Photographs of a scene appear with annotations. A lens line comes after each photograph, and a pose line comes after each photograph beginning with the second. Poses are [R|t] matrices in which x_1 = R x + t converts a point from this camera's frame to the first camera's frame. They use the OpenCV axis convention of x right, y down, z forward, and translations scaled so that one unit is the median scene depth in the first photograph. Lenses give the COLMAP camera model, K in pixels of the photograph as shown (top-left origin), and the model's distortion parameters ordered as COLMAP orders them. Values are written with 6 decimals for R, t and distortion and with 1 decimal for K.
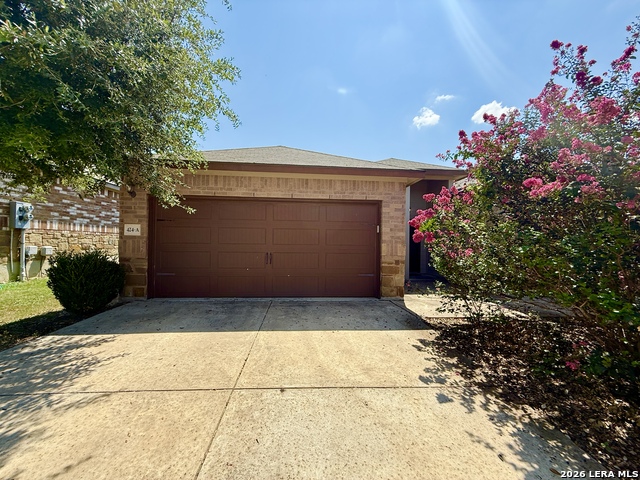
lens RADIAL K [[256.7, 0, 320.8], [0, 256.7, 239.9], [0, 0, 1]] dist [-0.001486, 0.000554]
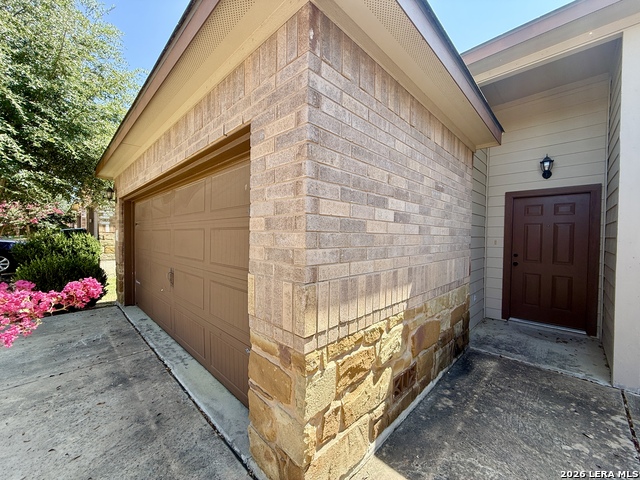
lens RADIAL K [[256.7, 0, 318.9], [0, 256.7, 240.9], [0, 0, 1]] dist [-0.001486, 0.000554]
pose [[0.657390, 0.007547, -0.753512, 0.536555], [0.001440, 0.999935, 0.011272, -0.026376], [0.753549, -0.008495, 0.657337, 0.917626]]
